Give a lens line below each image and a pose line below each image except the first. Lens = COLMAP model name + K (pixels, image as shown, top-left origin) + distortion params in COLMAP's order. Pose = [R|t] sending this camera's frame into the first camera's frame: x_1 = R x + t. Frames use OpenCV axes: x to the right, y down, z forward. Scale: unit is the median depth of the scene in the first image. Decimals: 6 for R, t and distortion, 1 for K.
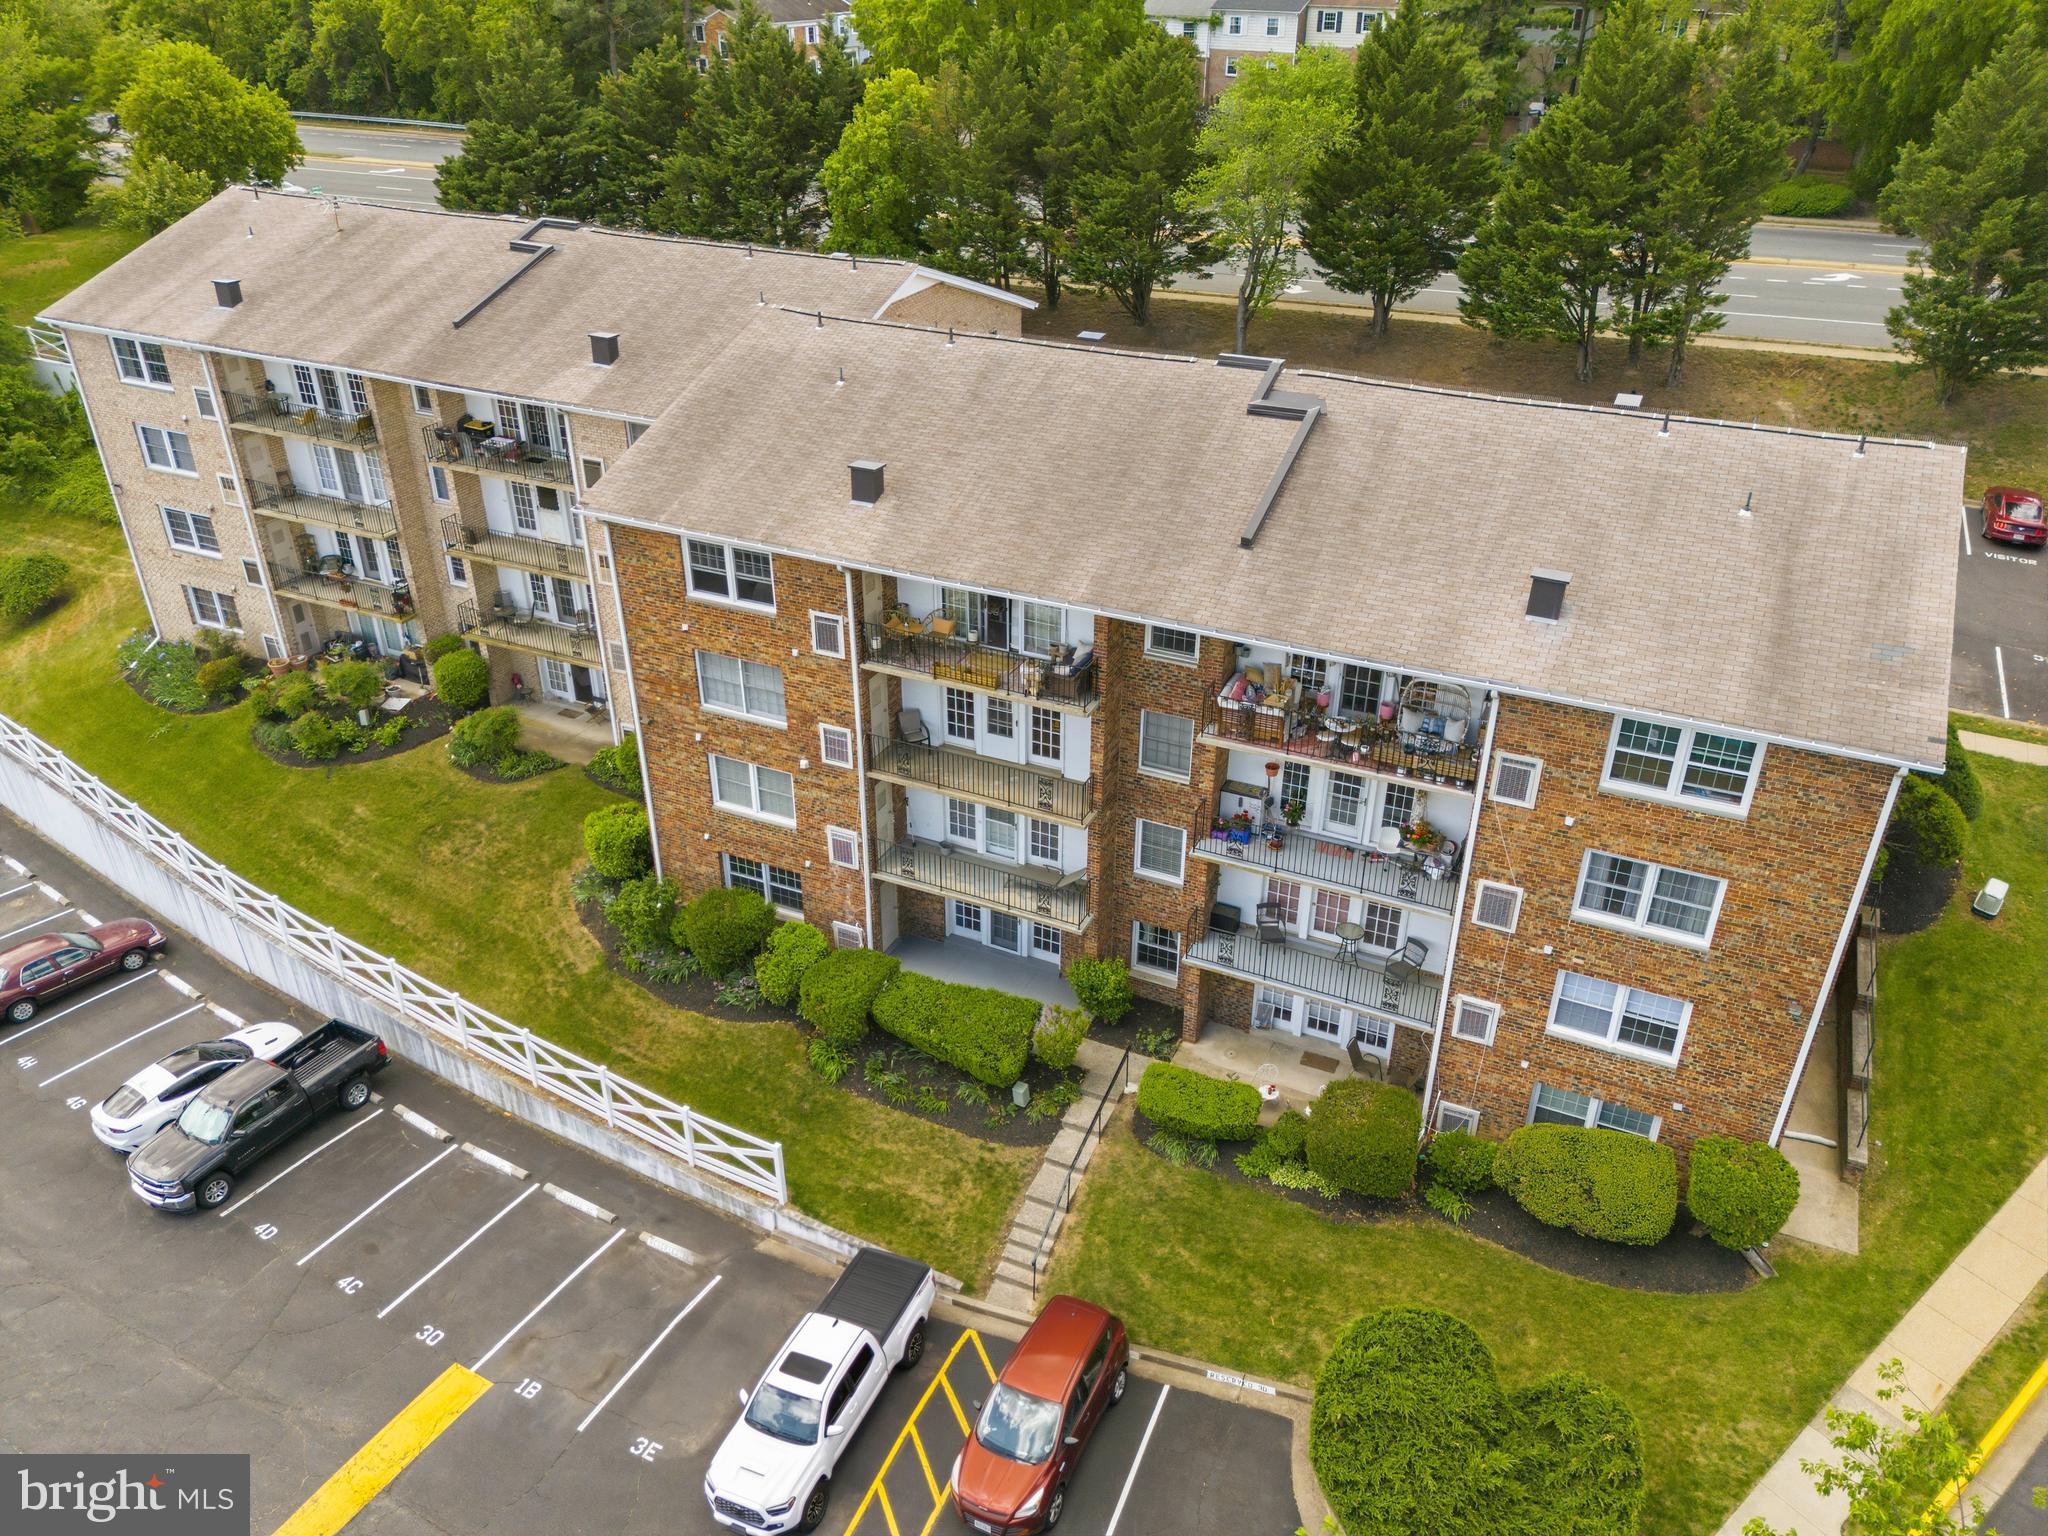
lens RADIAL K [[1489.7, 0, 1024.0], [0, 1489.7, 768.0], [0, 0, 1]] dist [0.085921, -0.089042]
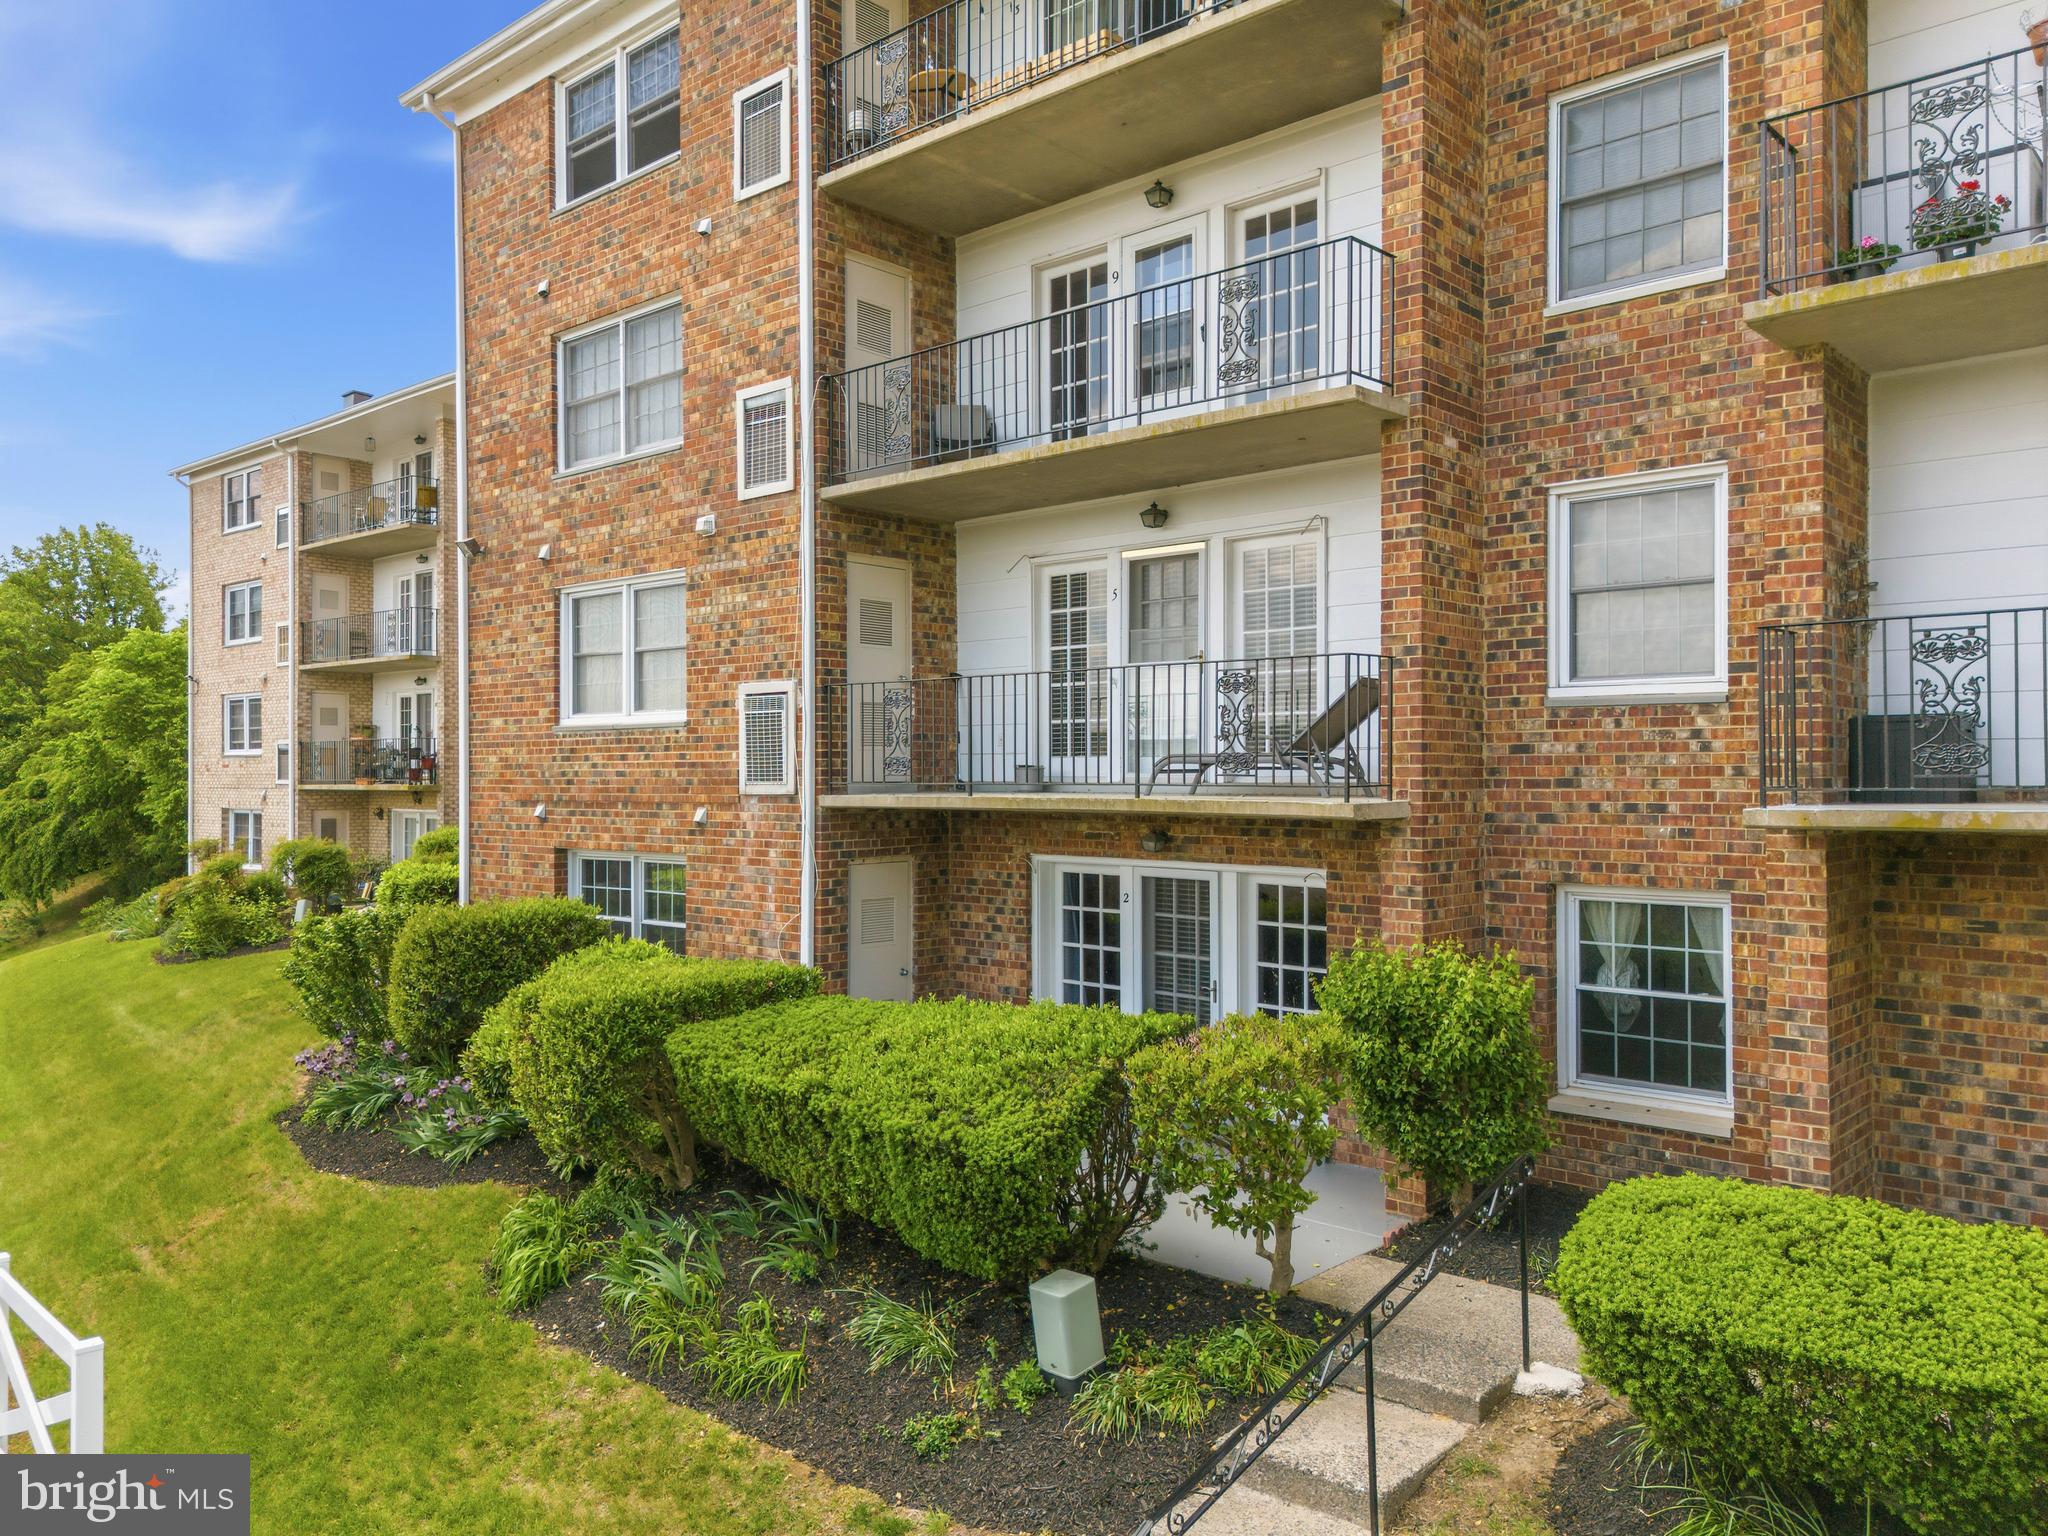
lens RADIAL K [[1489.7, 0, 1024.0], [0, 1489.7, 768.0], [0, 0, 1]] dist [0.085921, -0.089042]
pose [[0.955212, -0.006045, -0.295861, 0.061398], [-0.143660, 0.864601, -0.481485, 0.246106], [0.258712, 0.502423, 0.825008, 0.714114]]
